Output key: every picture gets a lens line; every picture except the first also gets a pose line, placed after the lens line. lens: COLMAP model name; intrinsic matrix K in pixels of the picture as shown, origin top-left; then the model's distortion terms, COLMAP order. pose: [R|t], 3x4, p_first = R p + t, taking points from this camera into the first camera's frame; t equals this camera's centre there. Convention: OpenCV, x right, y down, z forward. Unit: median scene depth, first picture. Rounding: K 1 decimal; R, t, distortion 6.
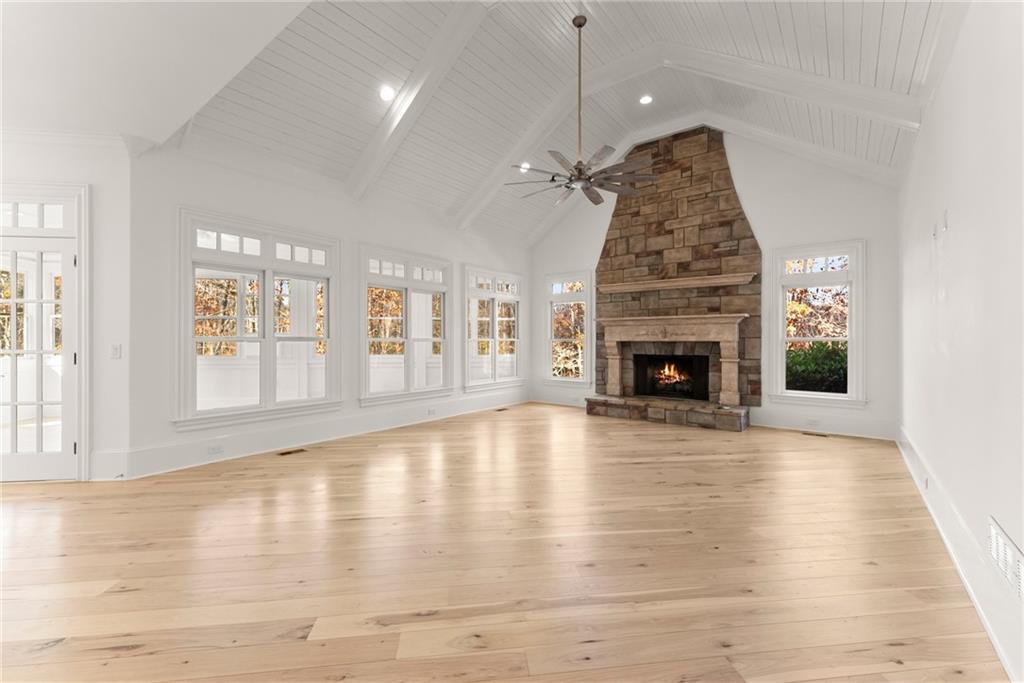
lens RADIAL K [[421.6, 0, 509.5], [0, 421.6, 340.1], [0, 0, 1]] dist [0.002595, -0.000245]
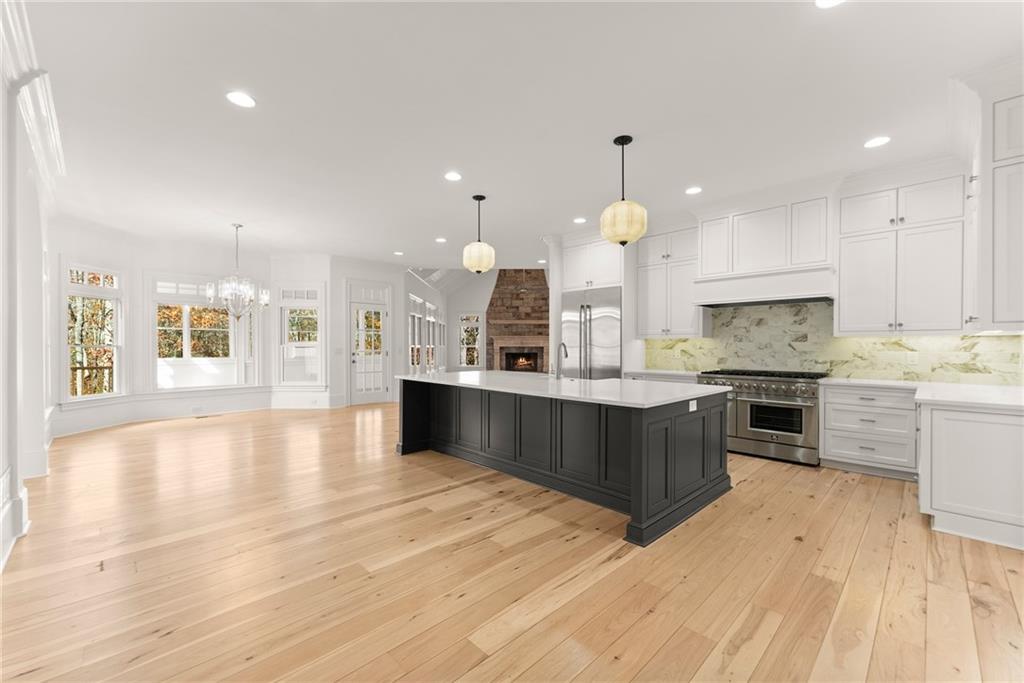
lens RADIAL K [[421.6, 0, 504.2], [0, 421.6, 346.1], [0, 0, 1]] dist [0.002595, -0.000245]
pose [[0.794057, -0.000525, 0.607843, -1.117896], [0.001237, 0.999999, -0.000752, 0.001009], [-0.607842, 0.001349, 0.794057, -0.780825]]
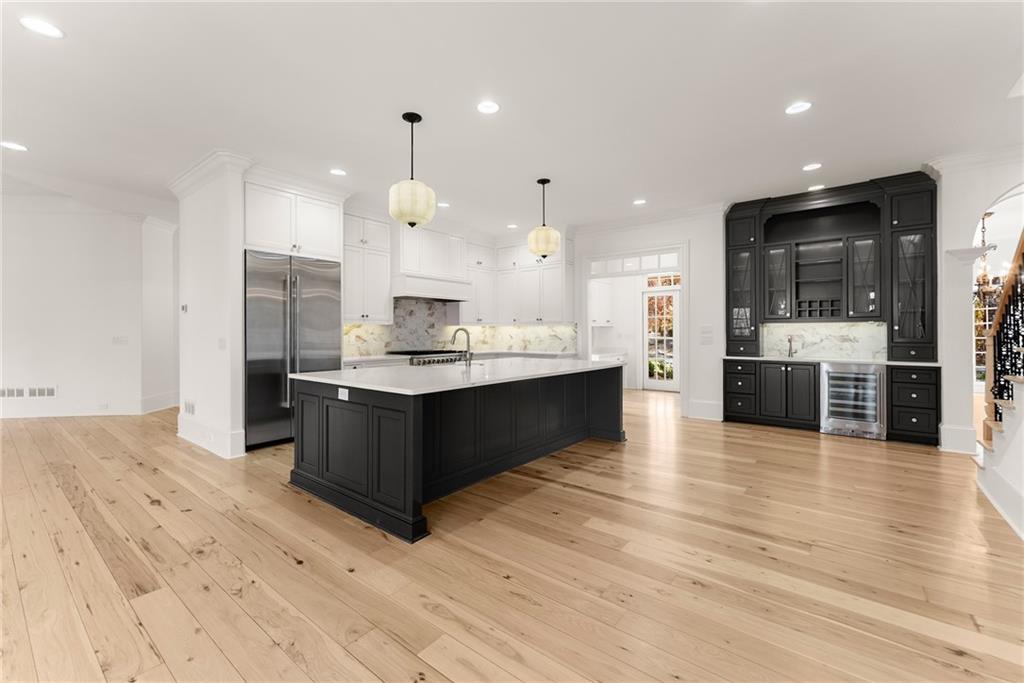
lens RADIAL K [[421.6, 0, 515.5], [0, 421.6, 336.0], [0, 0, 1]] dist [0.002595, -0.000245]
pose [[-0.708724, -0.008238, 0.705437, -1.152593], [0.003353, 0.999881, 0.015044, -0.003166], [-0.705478, 0.013027, -0.708613, 0.133576]]
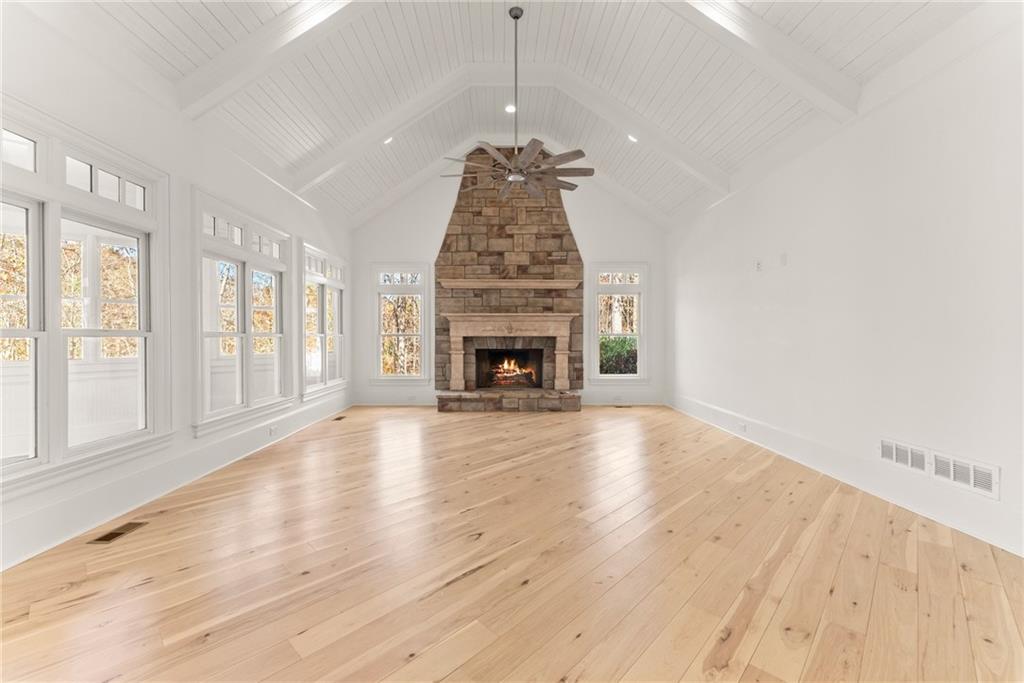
lens RADIAL K [[421.6, 0, 496.2], [0, 421.6, 336.4], [0, 0, 1]] dist [0.002595, -0.000245]
pose [[0.787561, -0.001093, 0.616236, -0.328276], [0.000237, 0.999999, 0.001470, 0.001261], [-0.616237, -0.001012, 0.787560, 0.169013]]
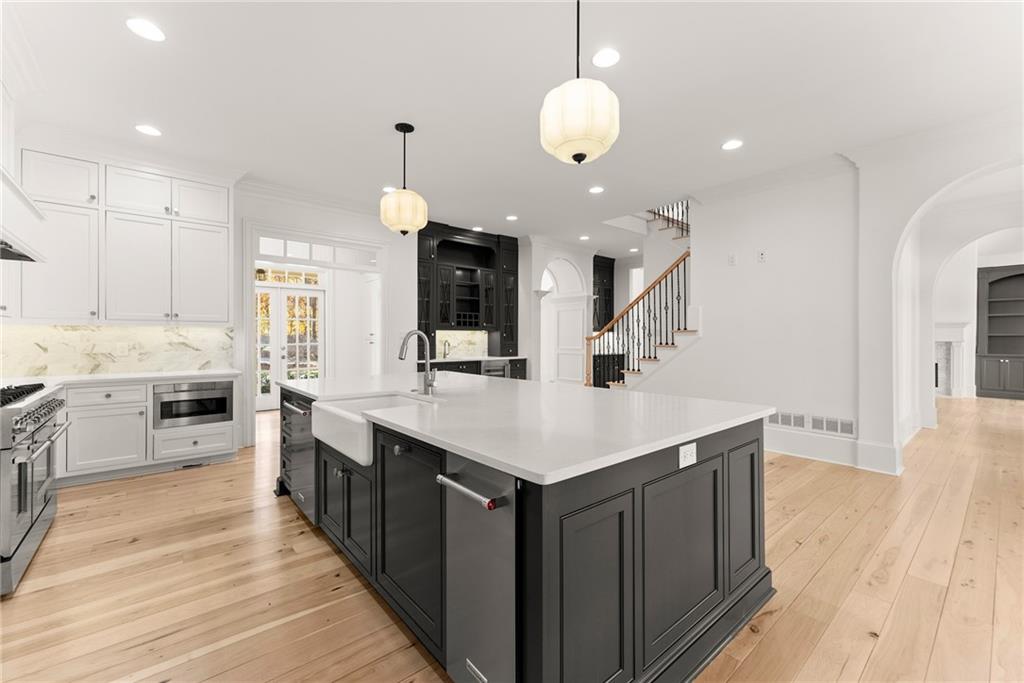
lens RADIAL K [[421.6, 0, 501.0], [0, 421.6, 336.9], [0, 0, 1]] dist [0.002595, -0.000245]
pose [[-0.840635, -0.003524, -0.541591, -0.476767], [-0.005776, 0.999980, 0.002459, -0.002057], [0.541571, 0.005195, -0.840639, 0.087528]]
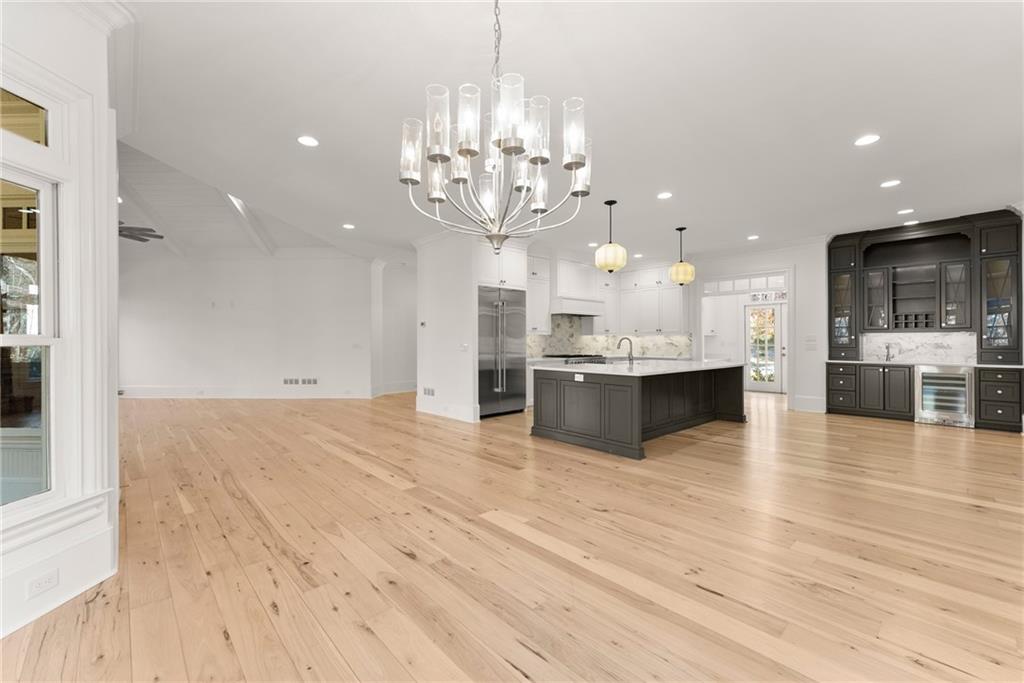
lens RADIAL K [[421.6, 0, 515.6], [0, 421.6, 343.4], [0, 0, 1]] dist [0.002595, -0.000245]
pose [[-0.589080, -0.007025, 0.808044, -1.243351], [0.004035, 0.999924, 0.011634, -0.004722], [-0.808064, 0.010114, -0.589007, 0.483226]]
